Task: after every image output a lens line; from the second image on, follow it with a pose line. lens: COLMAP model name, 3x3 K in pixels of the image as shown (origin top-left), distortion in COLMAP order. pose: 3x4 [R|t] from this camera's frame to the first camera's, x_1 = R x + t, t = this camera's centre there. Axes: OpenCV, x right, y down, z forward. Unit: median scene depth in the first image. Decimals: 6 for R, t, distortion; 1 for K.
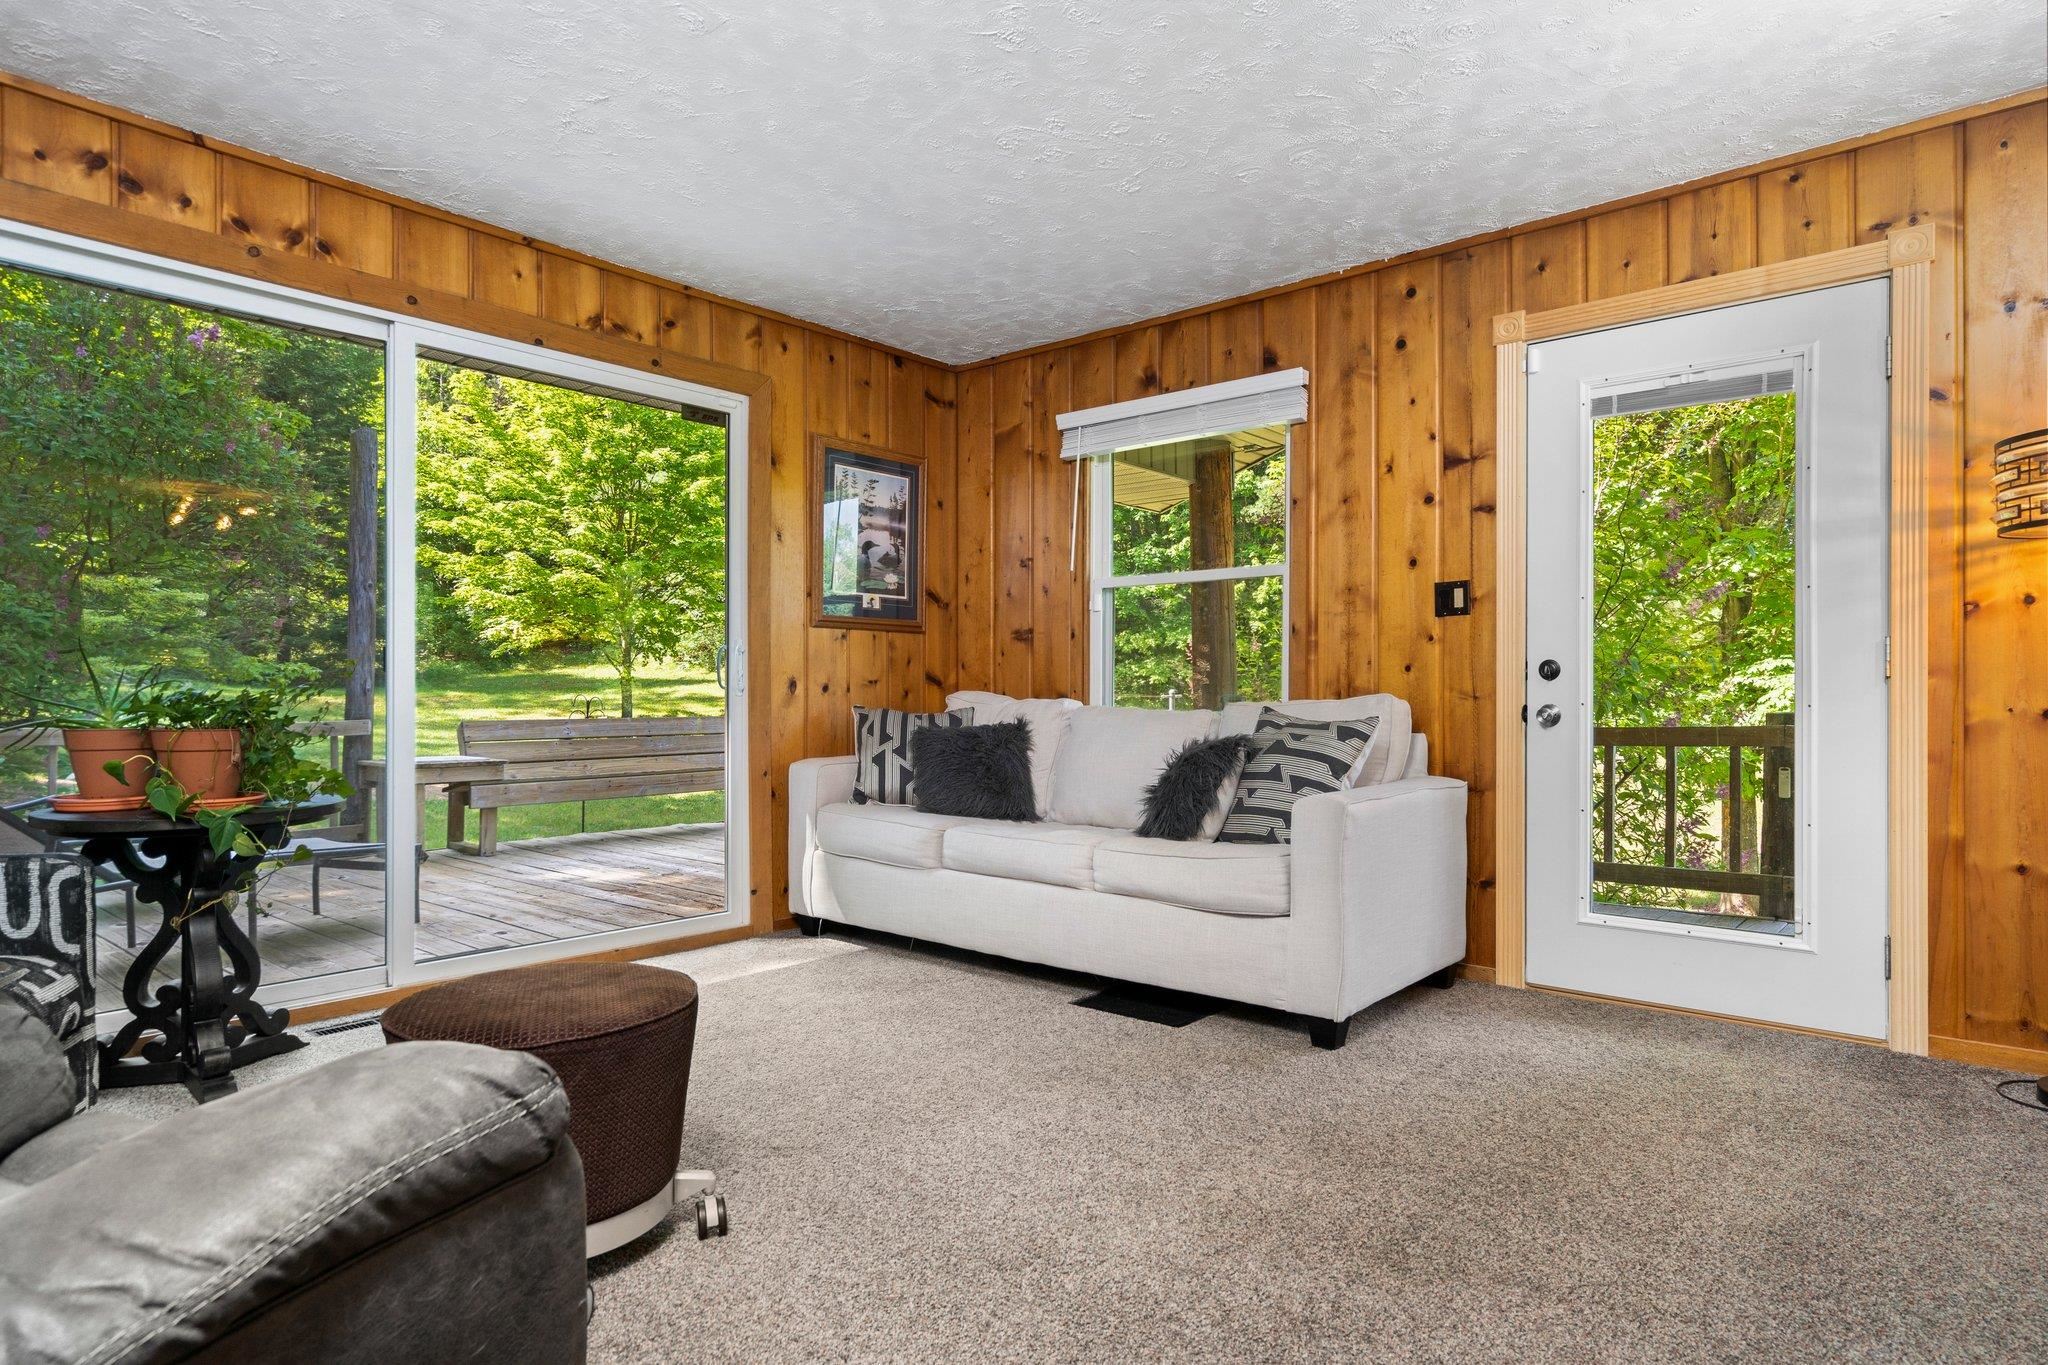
lens RADIAL K [[1155.1, 0, 1016.5], [0, 1155.1, 694.5], [0, 0, 1]] dist [0.001360, 0.009080]
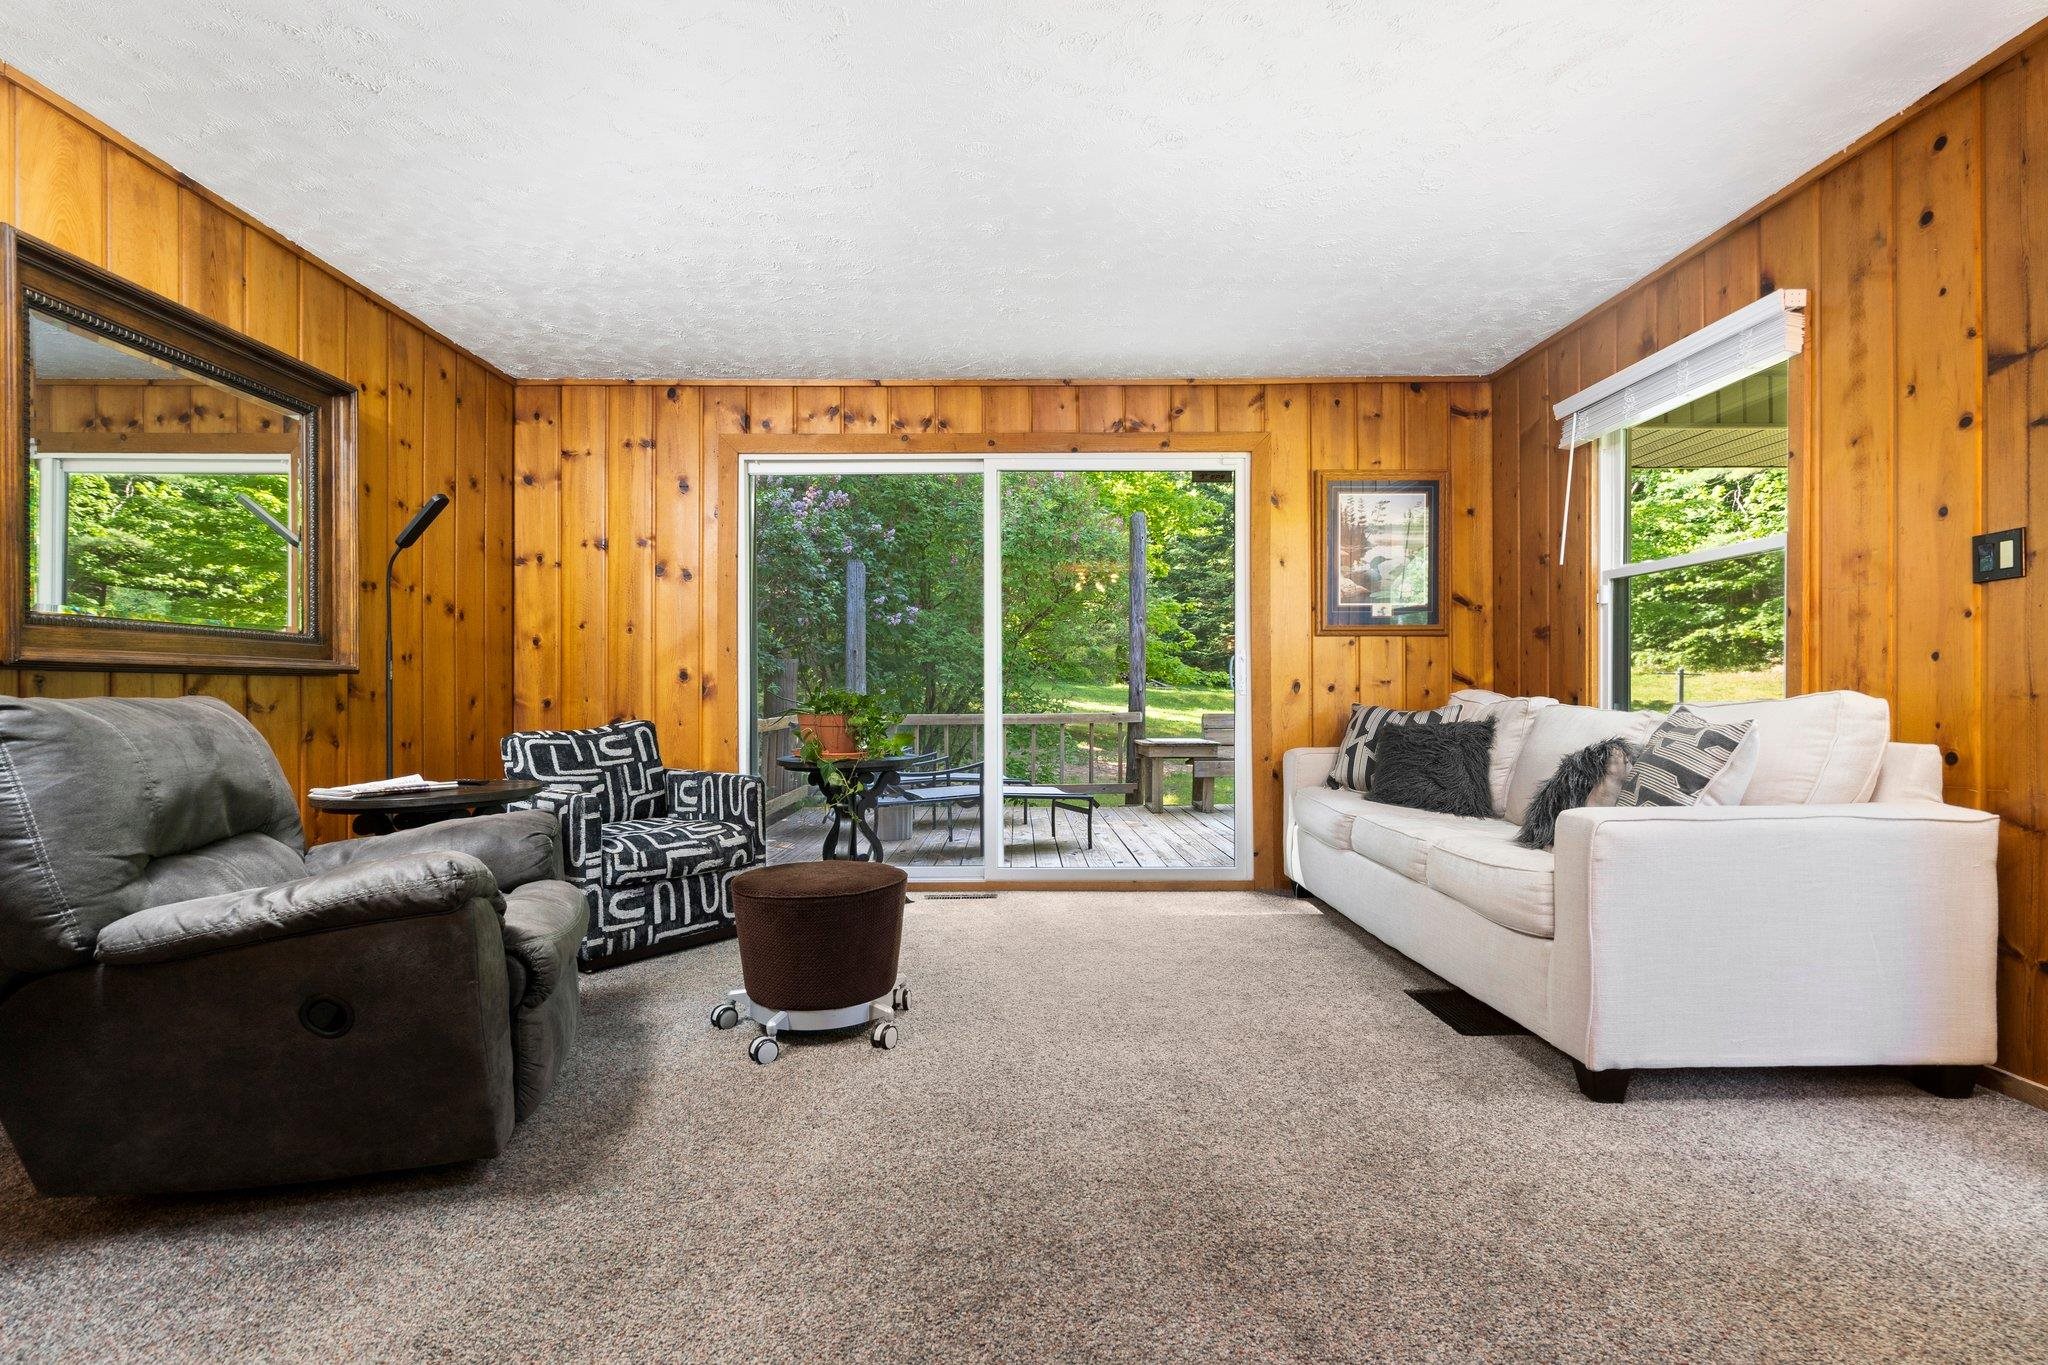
lens RADIAL K [[943.7, 0, 1001.8], [0, 943.7, 700.0], [0, 0, 1]] dist [-0.001128, 0.000246]
pose [[0.652635, 0.001798, -0.757670, 0.409581], [0.003743, 0.999977, 0.005597, -0.000285], [0.757663, -0.006488, 0.652613, 0.157959]]
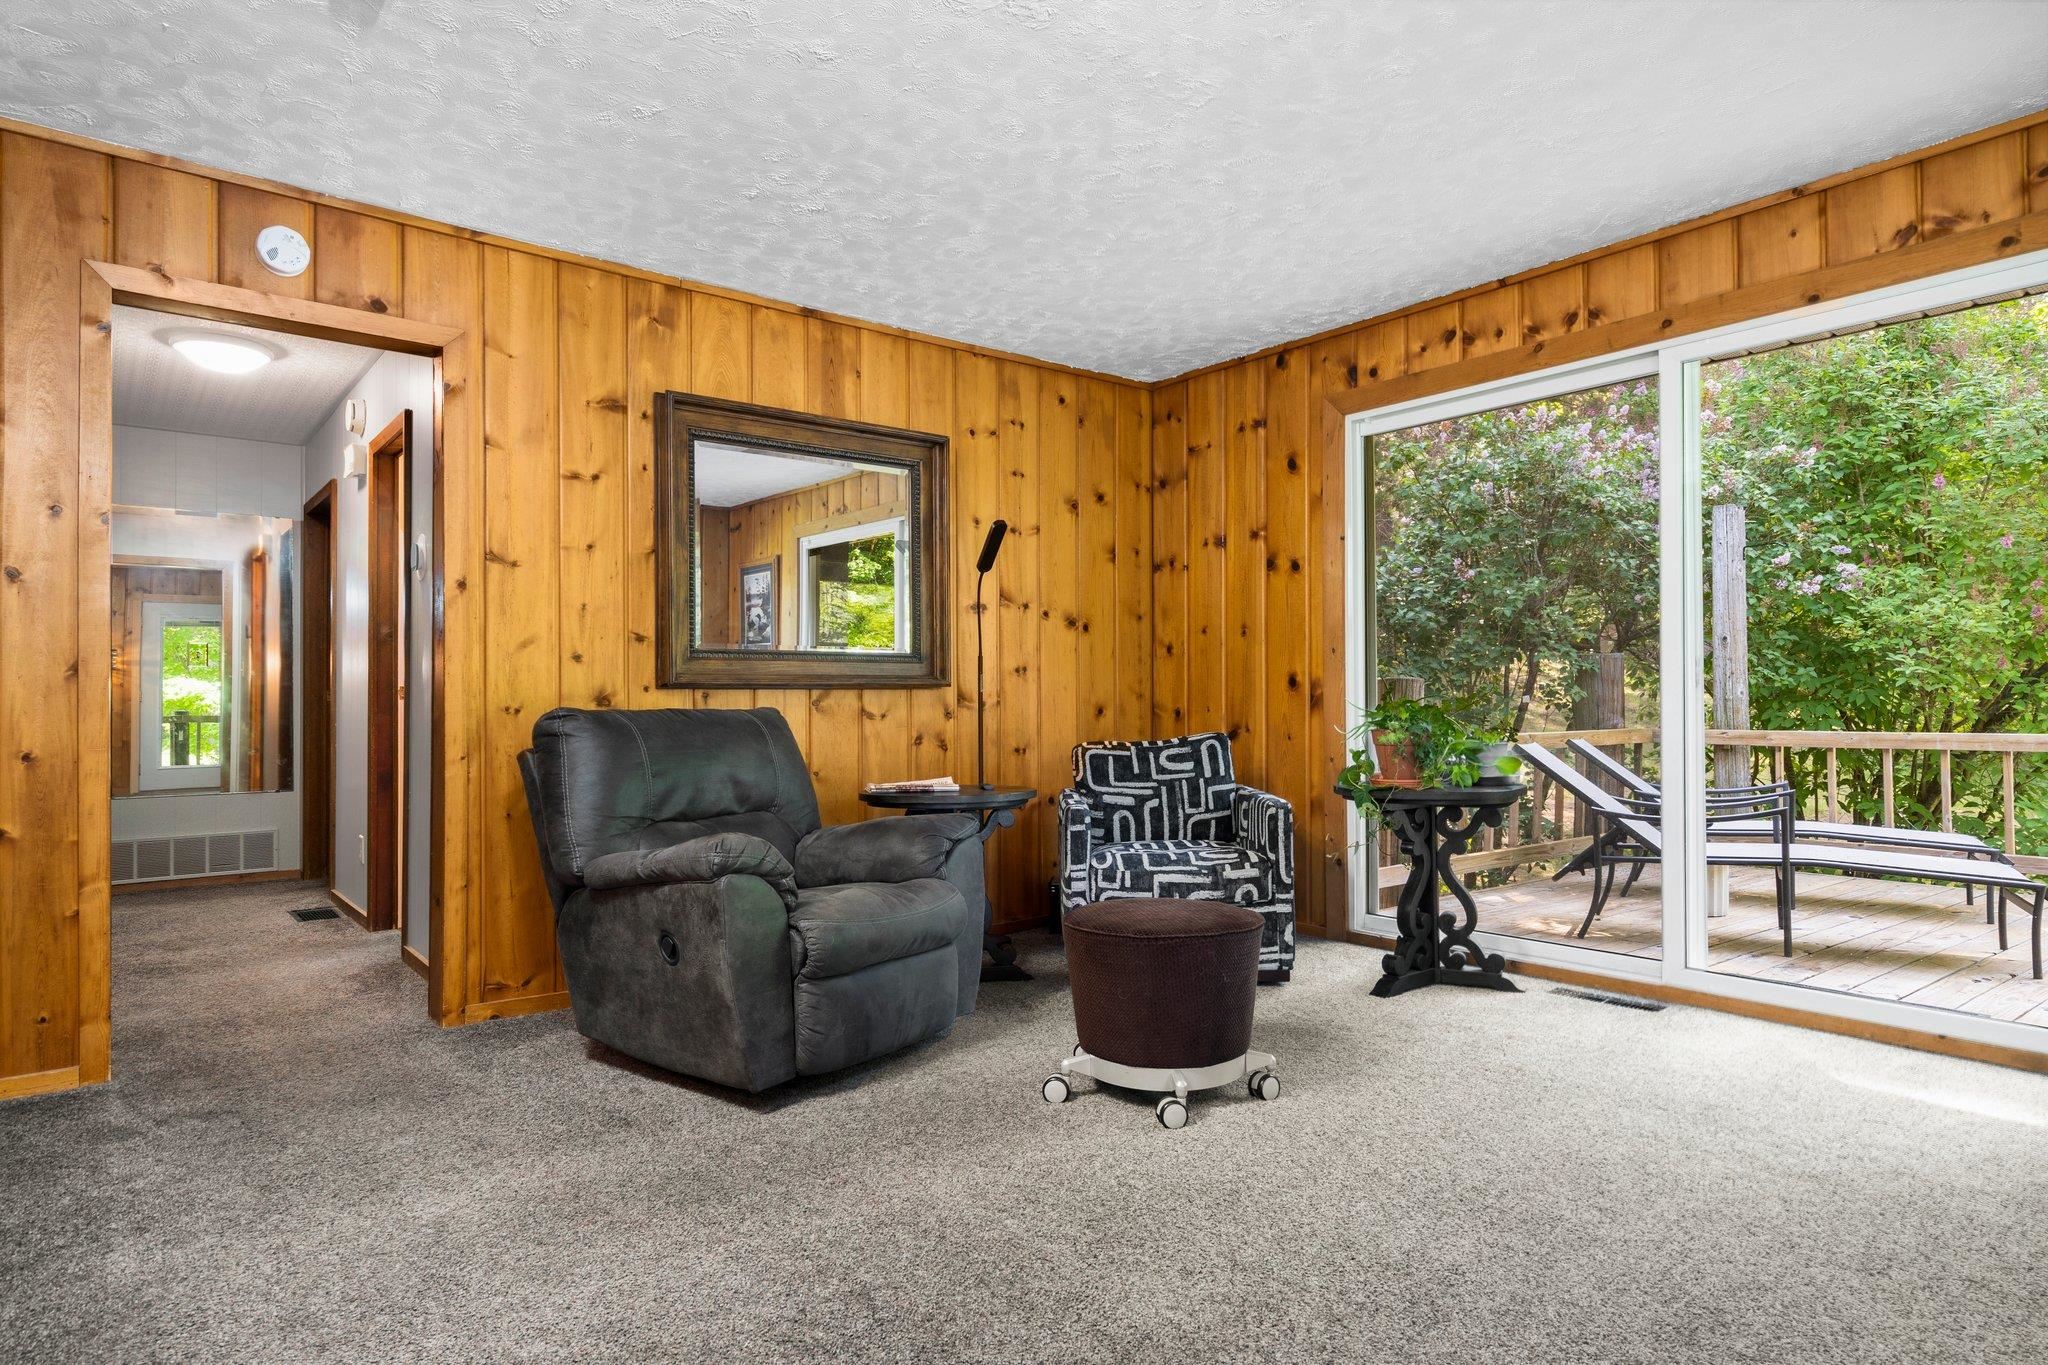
lens RADIAL K [[1155.1, 0, 1016.5], [0, 1155.1, 694.5], [0, 0, 1]] dist [0.001360, 0.009080]
pose [[-0.186177, -0.007991, -0.982484, 0.541065], [0.004614, 0.999949, -0.009008, -0.002074], [0.982505, -0.006210, -0.186130, 0.558188]]
